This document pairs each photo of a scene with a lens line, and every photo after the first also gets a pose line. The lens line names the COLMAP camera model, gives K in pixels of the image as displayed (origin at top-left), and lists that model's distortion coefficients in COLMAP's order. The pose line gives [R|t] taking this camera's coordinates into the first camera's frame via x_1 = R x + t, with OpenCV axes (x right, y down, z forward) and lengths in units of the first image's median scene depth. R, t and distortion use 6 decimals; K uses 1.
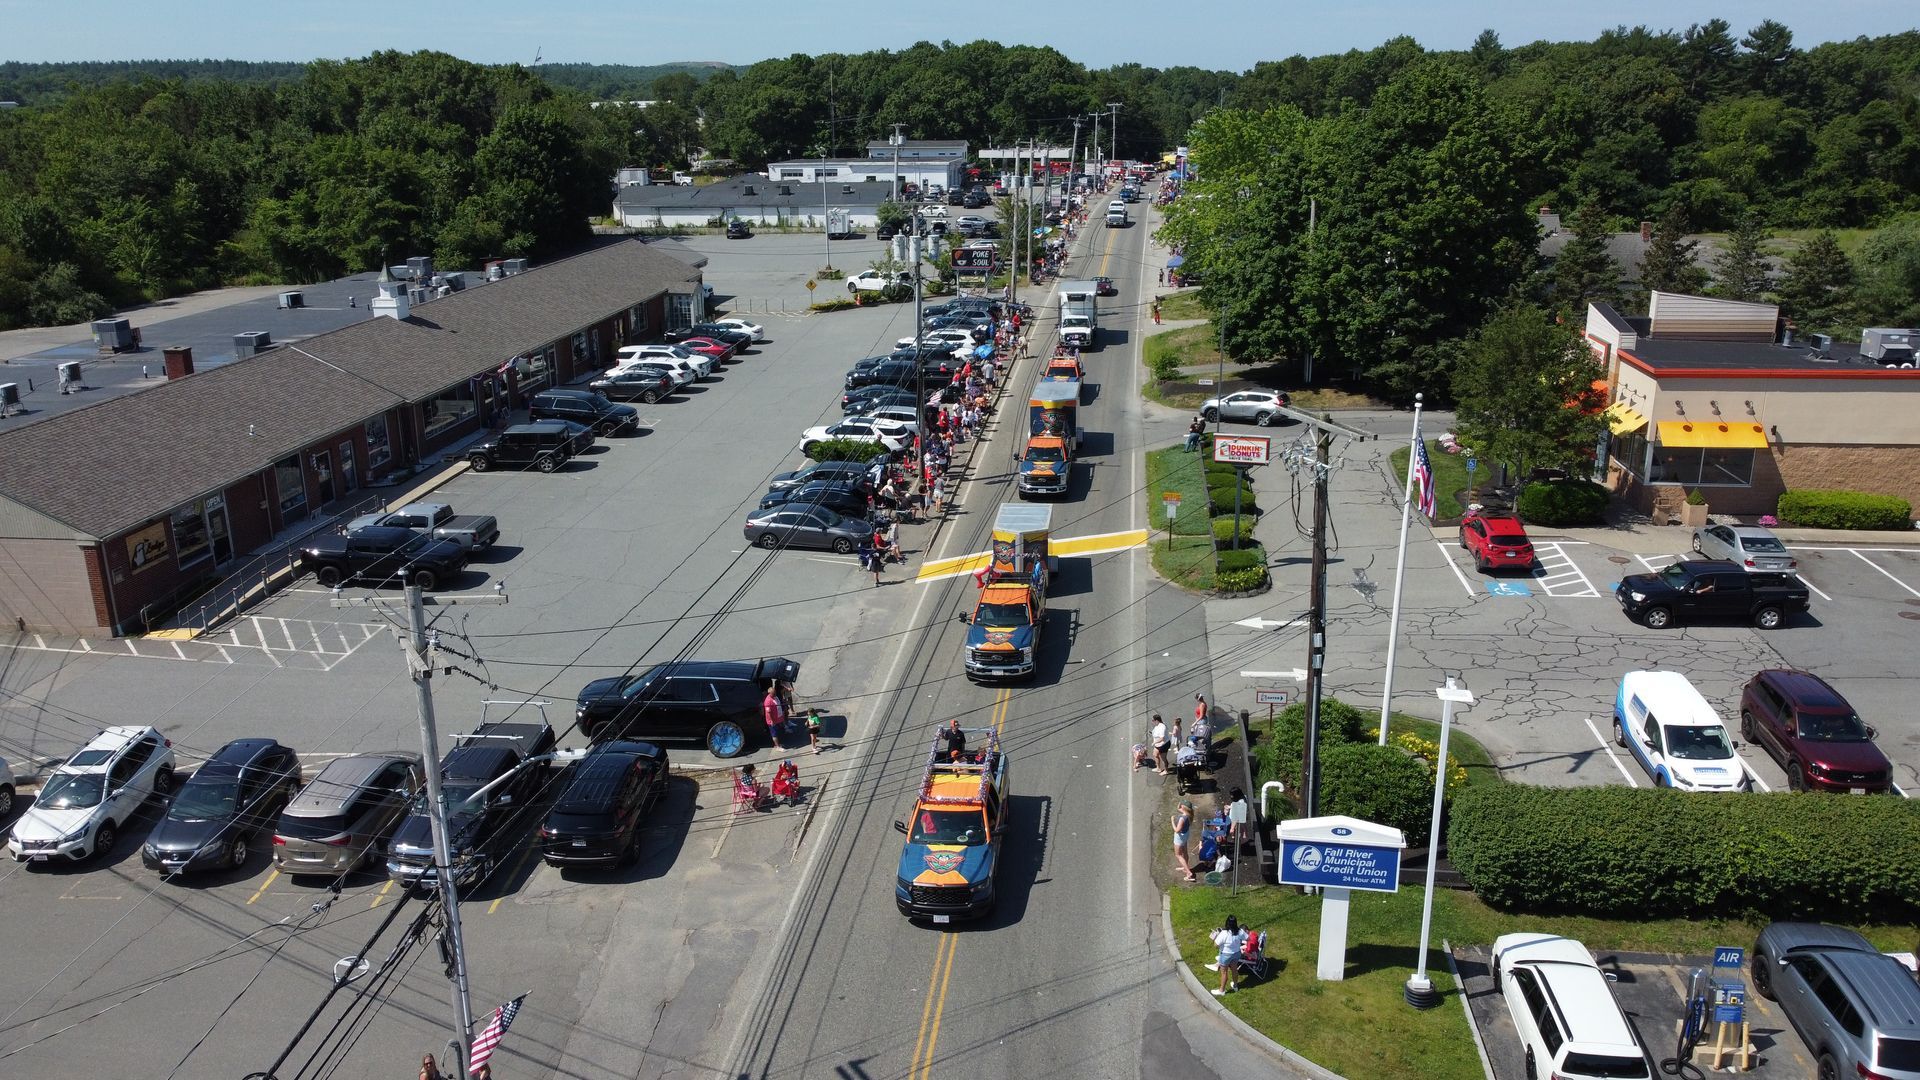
lens RADIAL K [[1460.7, 0, 960.0], [0, 1460.7, 540.0], [0, 0, 1]] dist [0.002520, -0.004244]
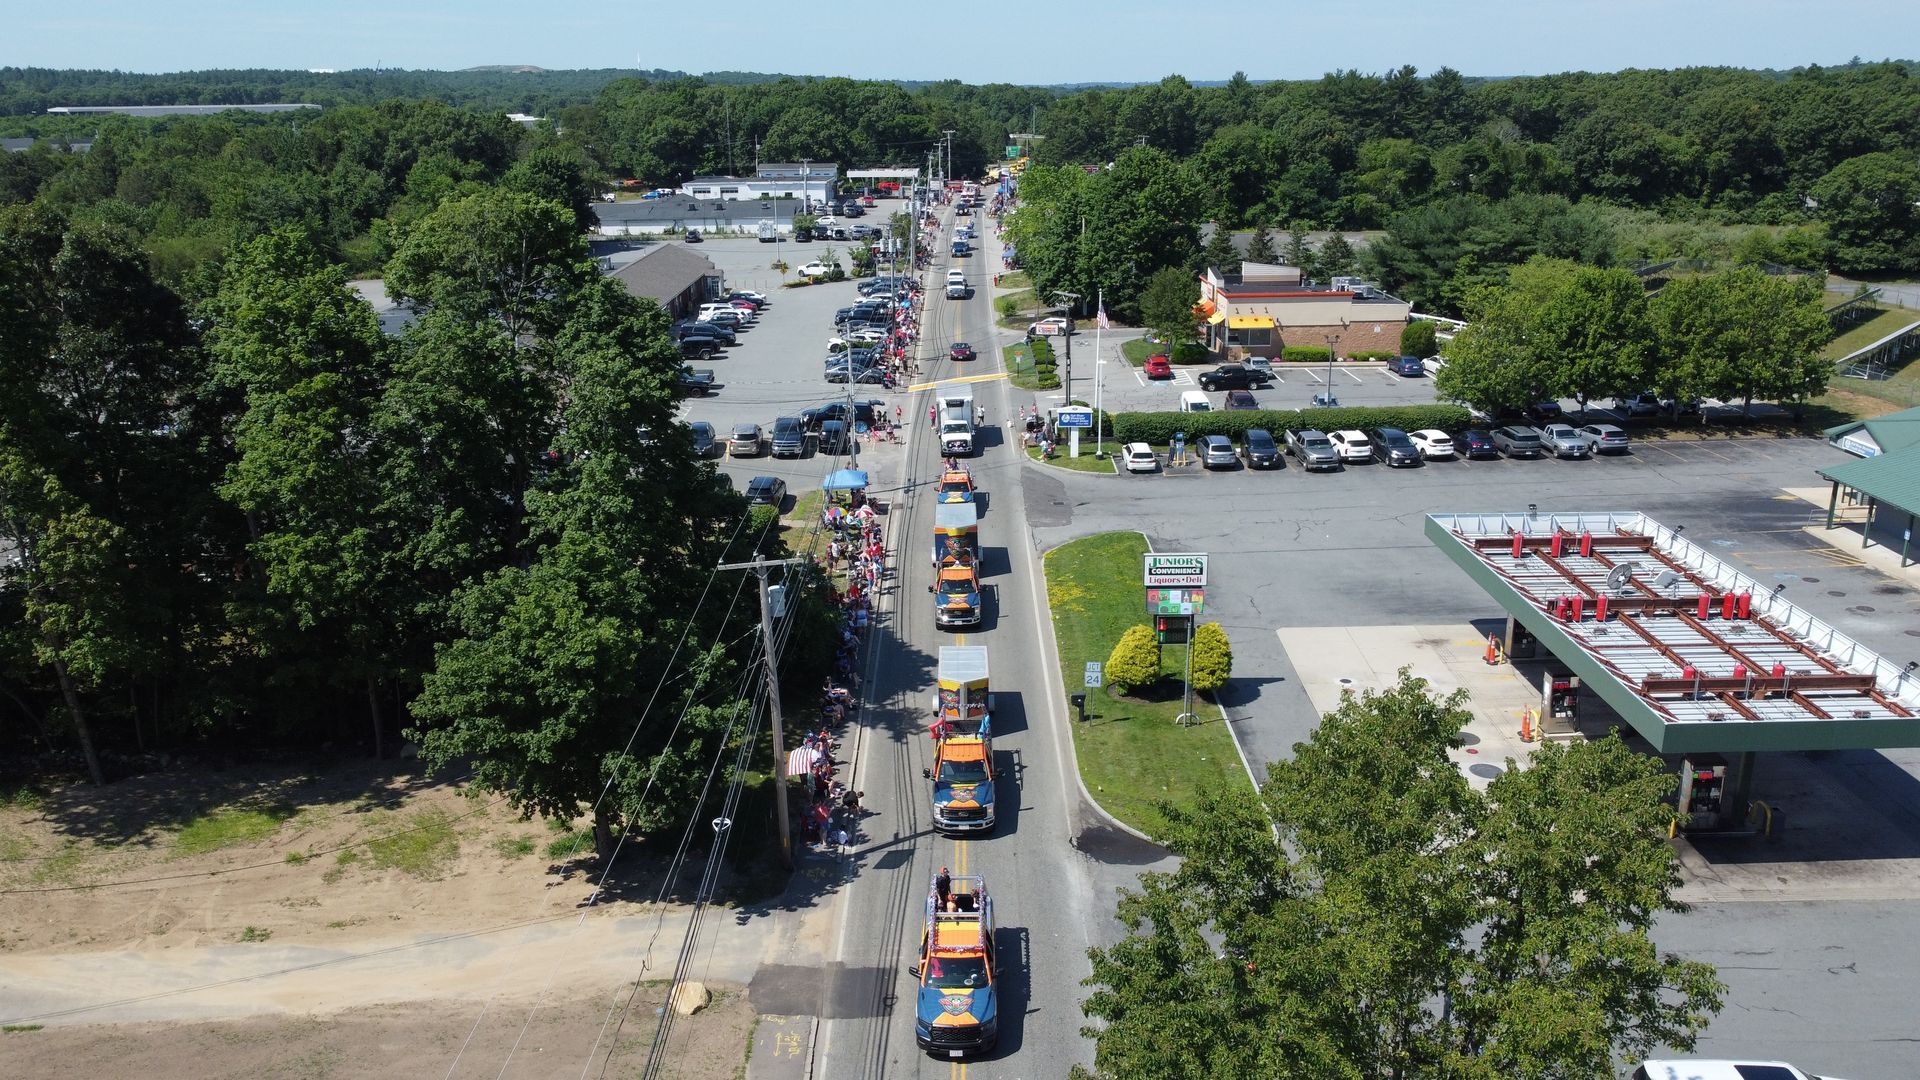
lens RADIAL K [[1460.7, 0, 960.0], [0, 1460.7, 540.0], [0, 0, 1]] dist [0.002520, -0.004244]
pose [[0.992642, -0.035609, 0.115735, -0.070974], [0.035725, 0.999361, 0.001075, 0.083028], [-0.115699, 0.003067, 0.993280, -0.404824]]
